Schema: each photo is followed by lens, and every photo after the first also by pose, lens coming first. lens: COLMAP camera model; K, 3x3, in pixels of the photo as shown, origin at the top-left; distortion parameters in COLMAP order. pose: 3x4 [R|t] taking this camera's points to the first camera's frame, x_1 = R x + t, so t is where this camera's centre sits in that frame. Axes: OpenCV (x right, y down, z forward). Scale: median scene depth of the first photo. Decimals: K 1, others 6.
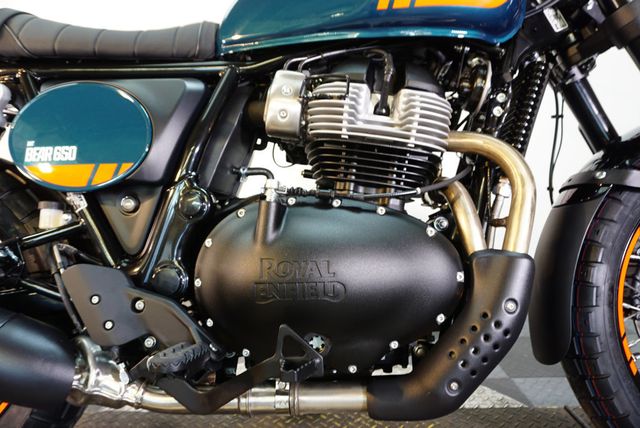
lens RADIAL K [[435.3, 0, 320.0], [0, 435.3, 214.0], [0, 0, 1]] dist [-0.023745, 0.029743]
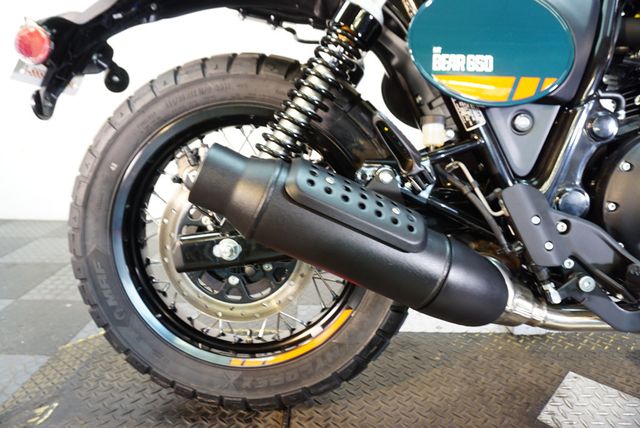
lens RADIAL K [[435.3, 0, 320.0], [0, 435.3, 214.0], [0, 0, 1]] dist [-0.023745, 0.029743]
pose [[0.995297, 0.021548, 0.094445, -0.999340], [-0.037177, 0.985257, 0.166994, 0.033475], [-0.089454, -0.169720, 0.981424, 0.076076]]
